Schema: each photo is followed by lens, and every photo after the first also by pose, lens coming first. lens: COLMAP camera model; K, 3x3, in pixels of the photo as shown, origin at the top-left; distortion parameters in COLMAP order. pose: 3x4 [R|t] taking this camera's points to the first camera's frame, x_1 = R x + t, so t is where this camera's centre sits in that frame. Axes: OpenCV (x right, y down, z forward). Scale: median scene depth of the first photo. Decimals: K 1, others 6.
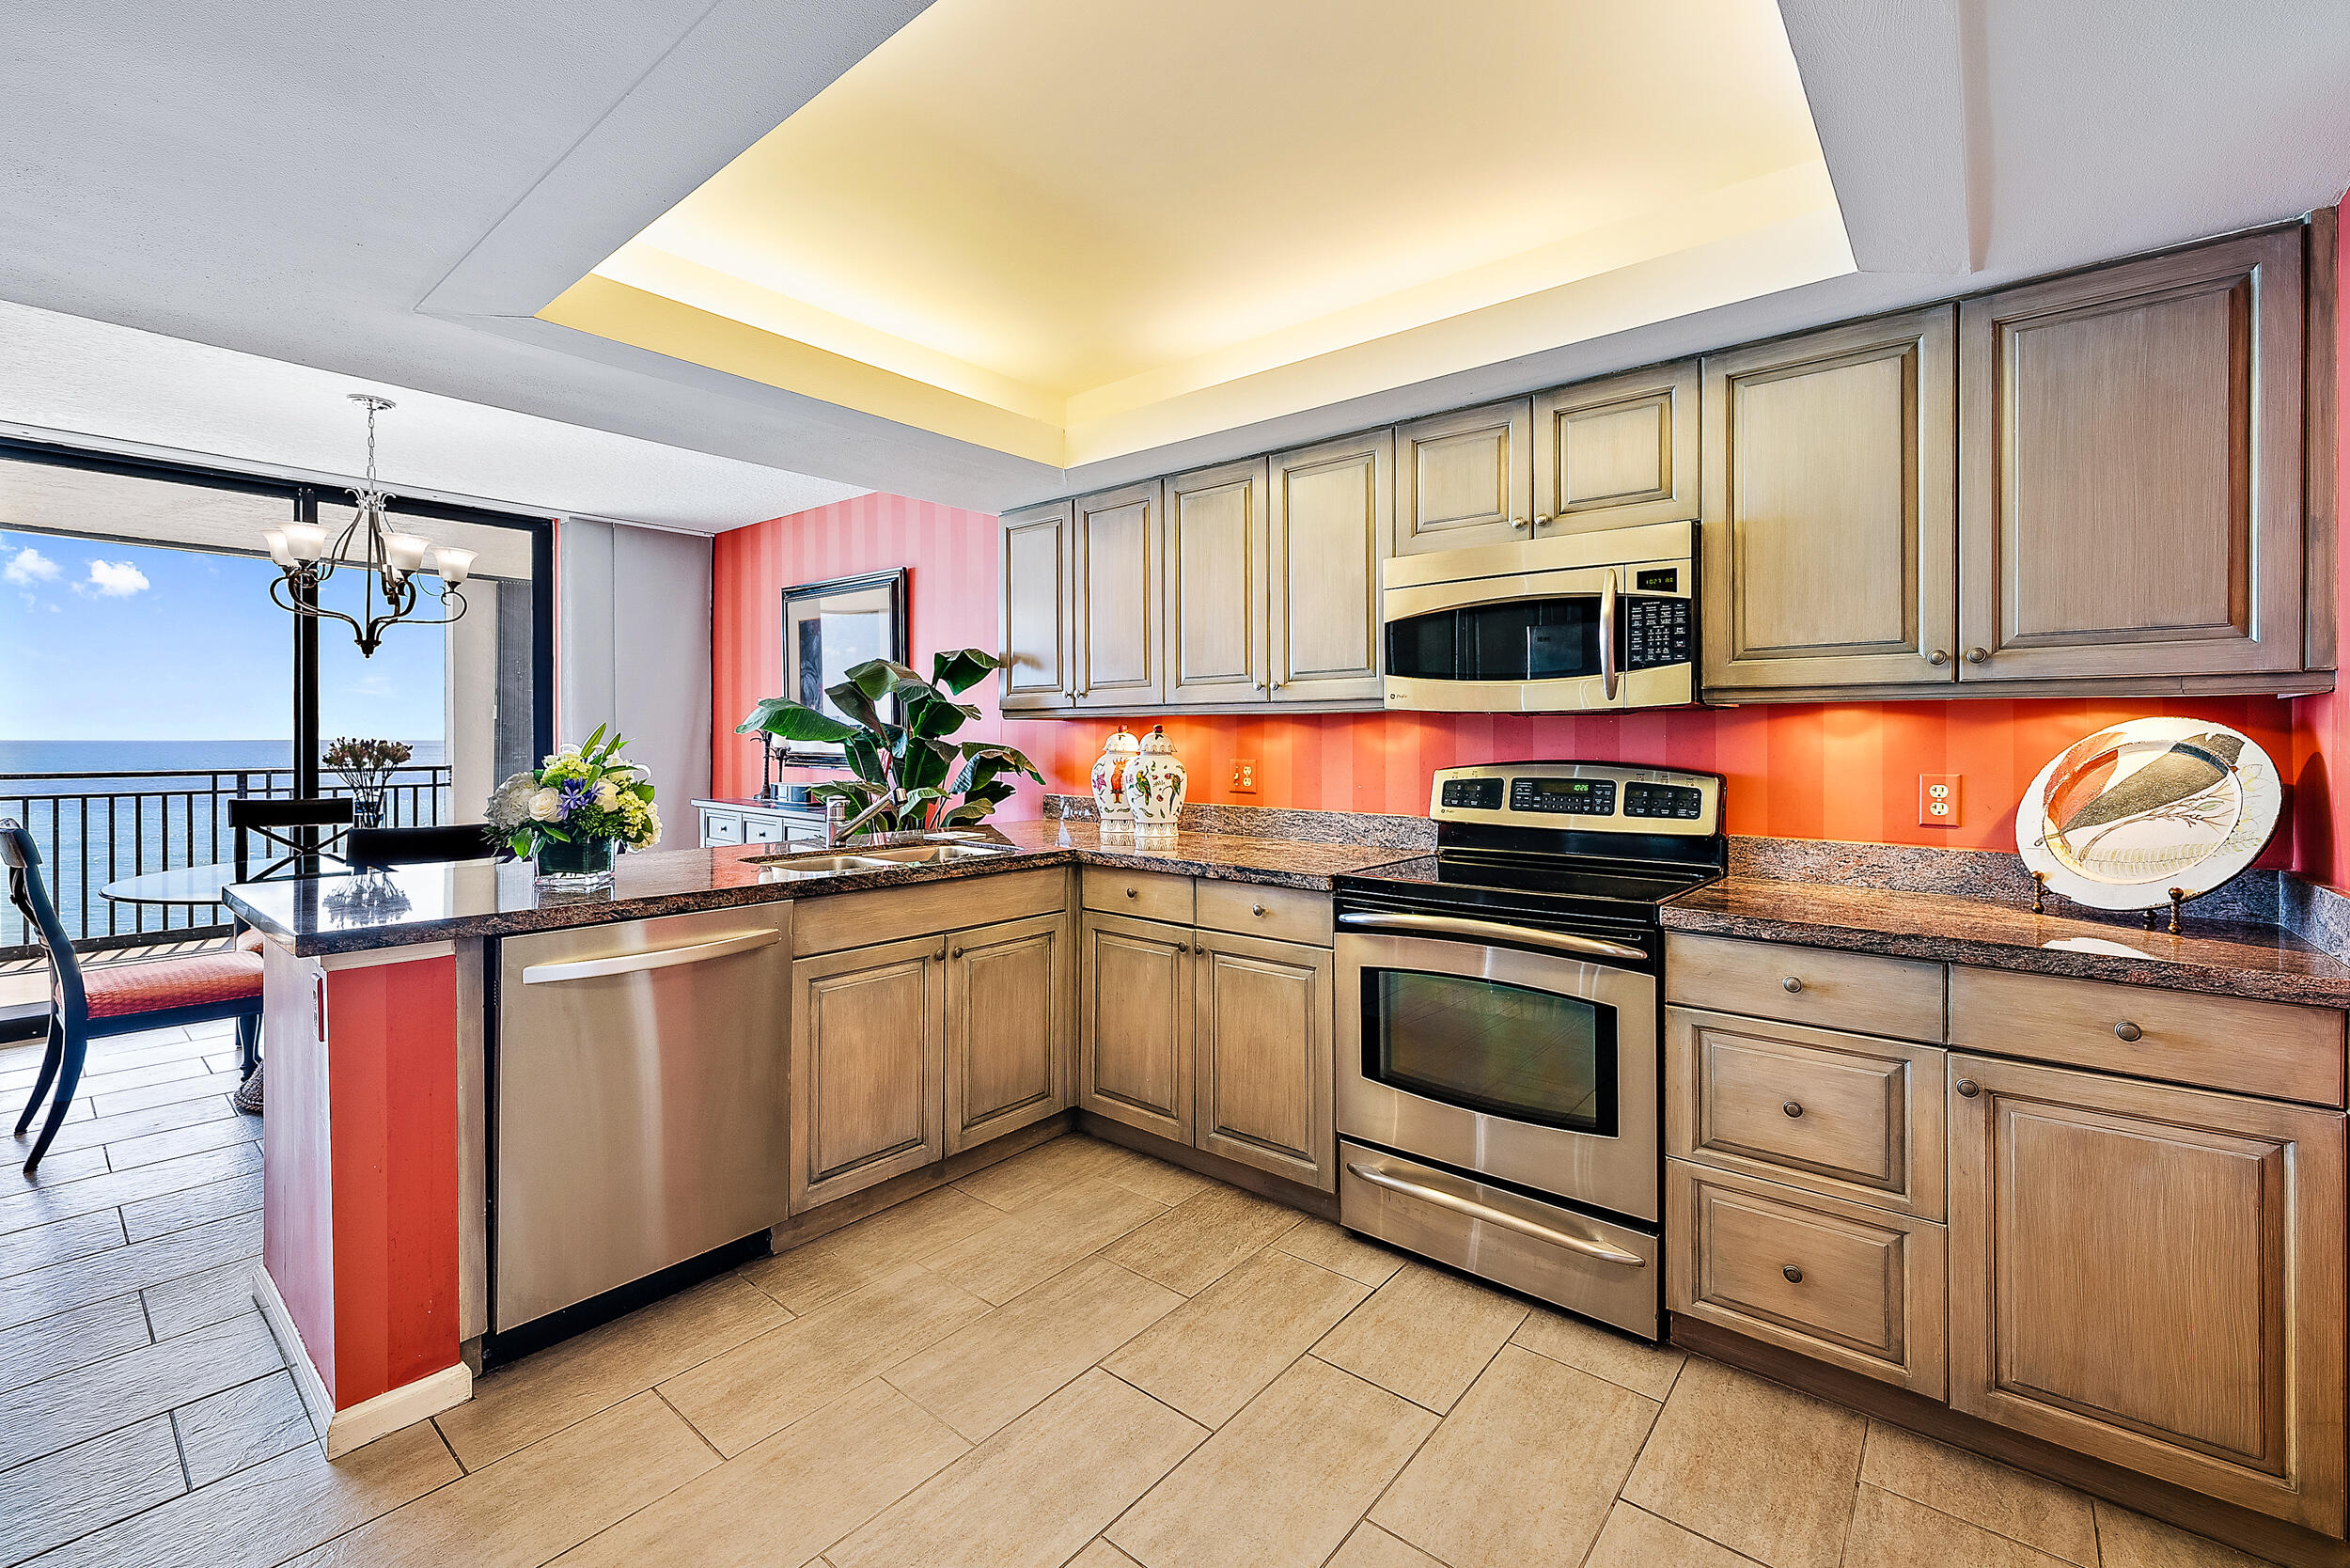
lens RADIAL K [[978.0, 0, 1172.4], [0, 978.0, 772.8], [0, 0, 1]] dist [0.000709, 0.000012]
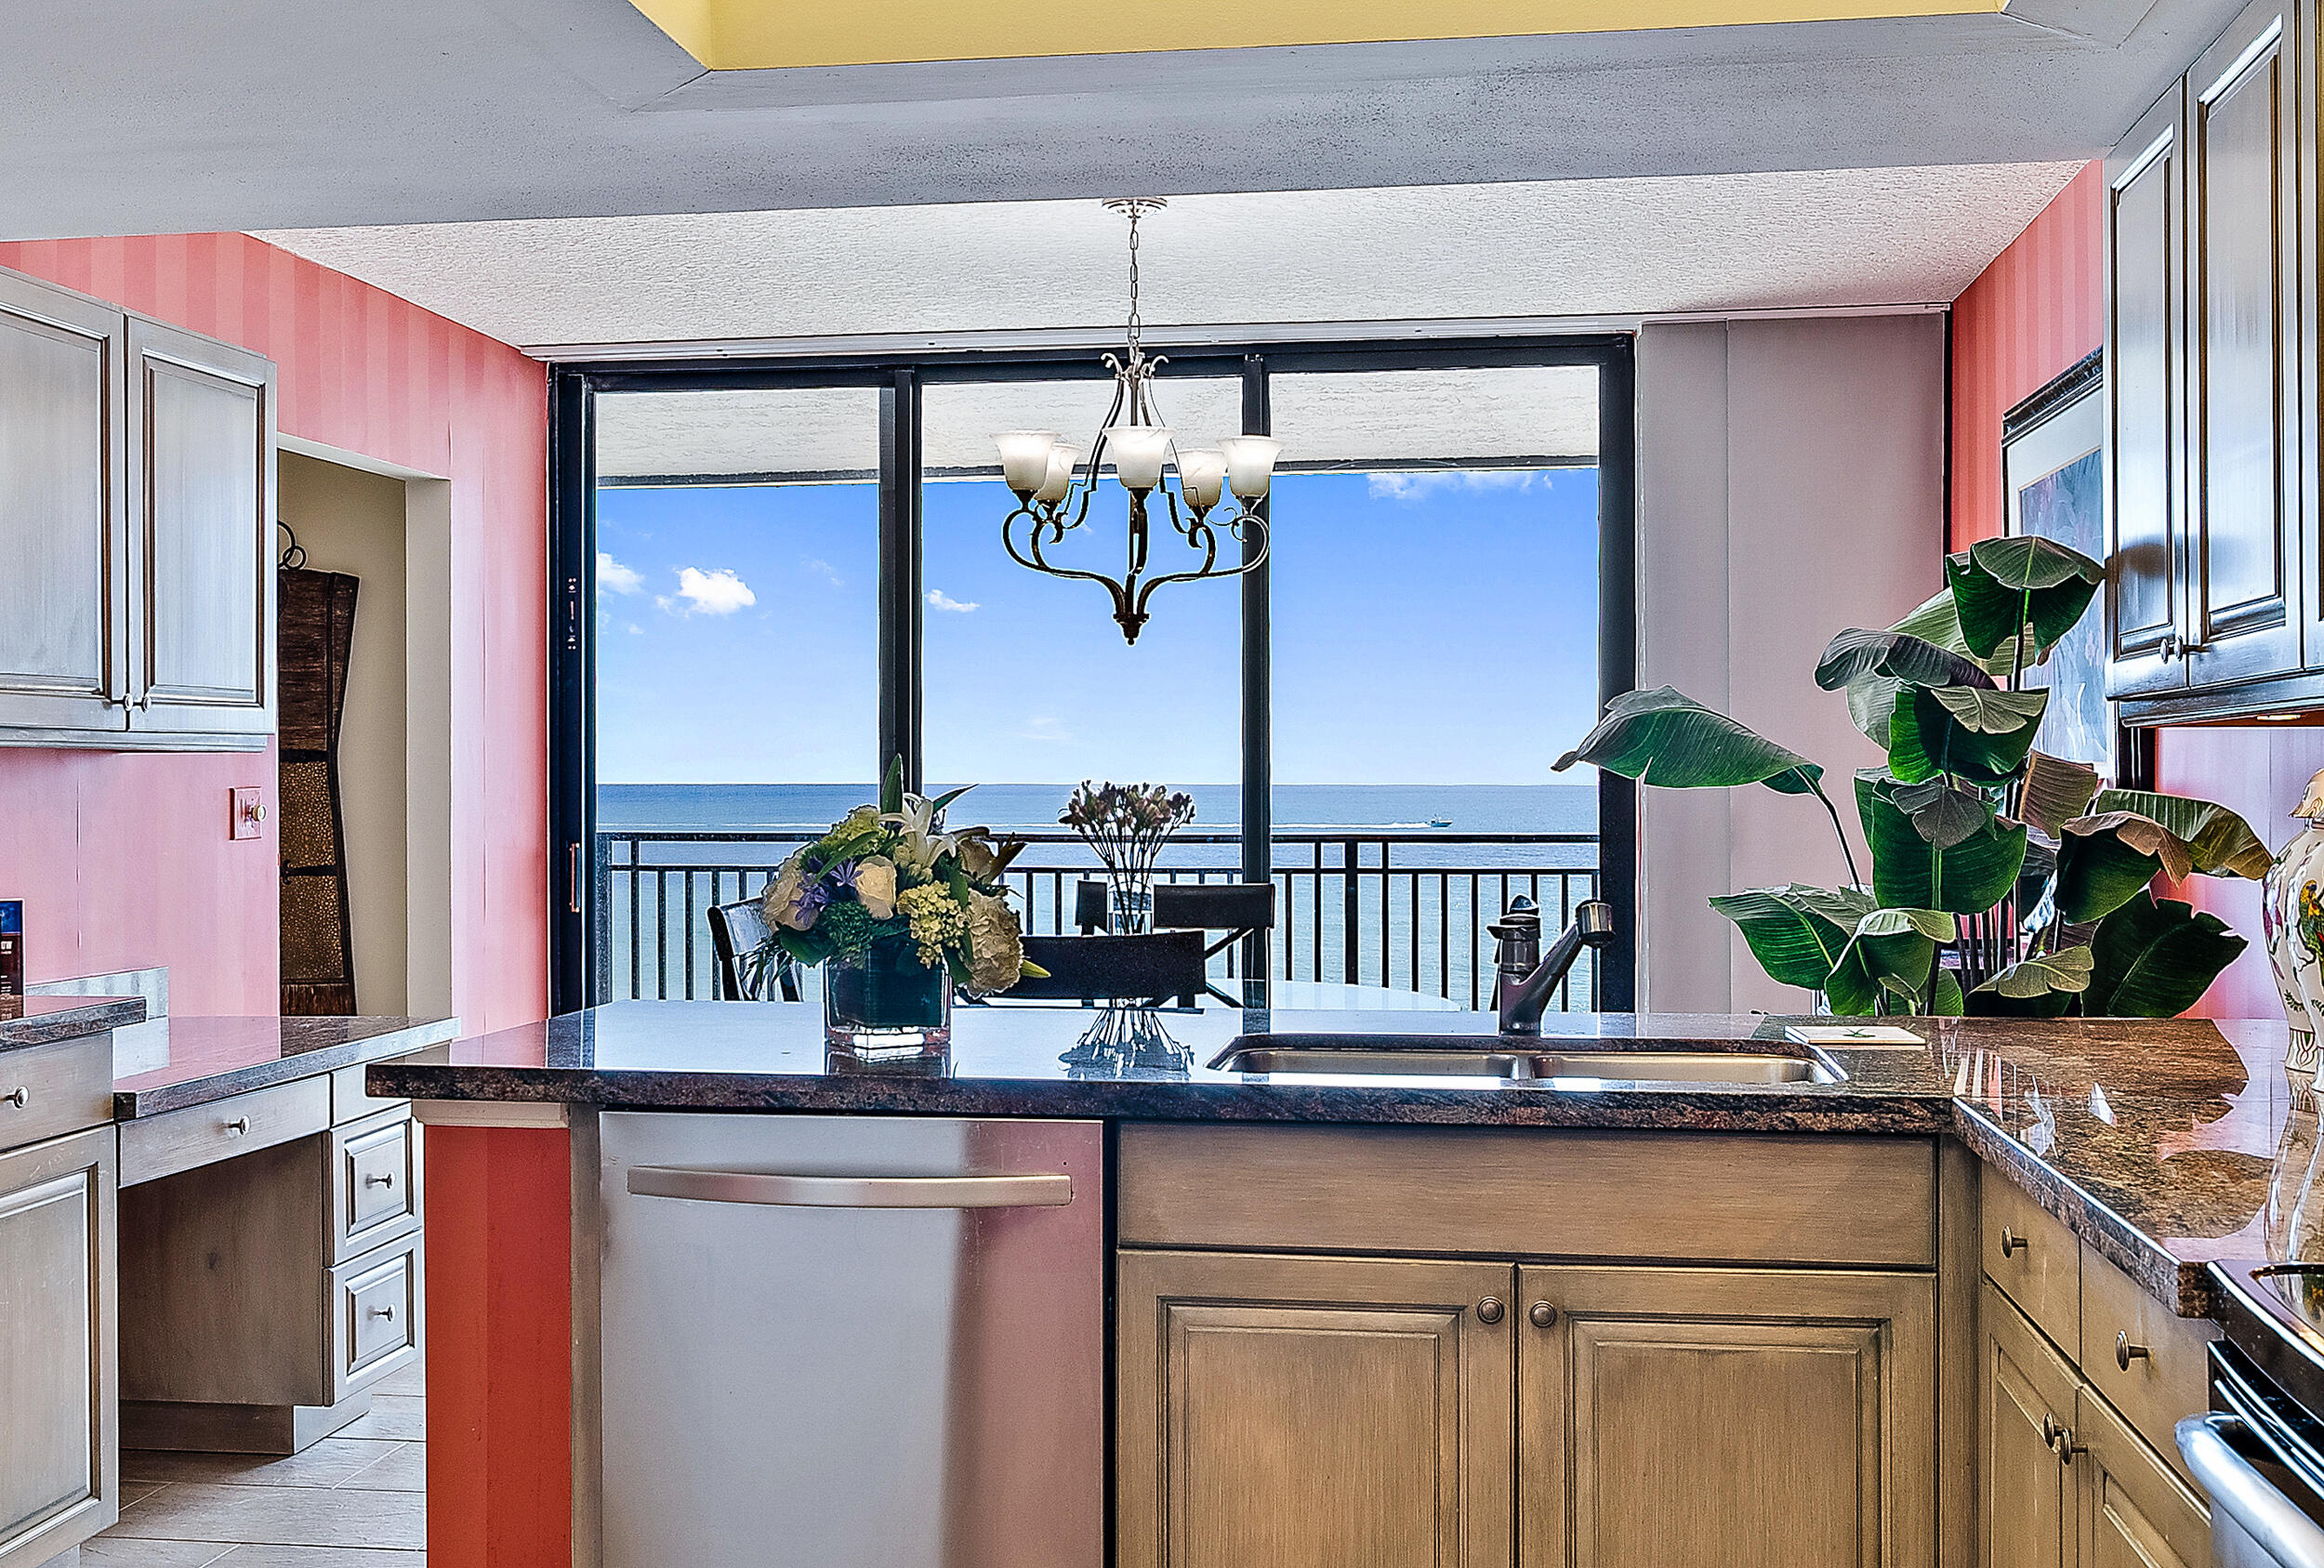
lens RADIAL K [[2461.6, 0, 1158.4], [0, 2461.6, 781.3], [0, 0, 1]] dist [-0.008031, 0.000000]
pose [[0.521425, -0.002487, -0.853293, 0.520345], [-0.024413, 0.999543, -0.017831, -0.013087], [0.852948, 0.030129, 0.521126, 0.303854]]
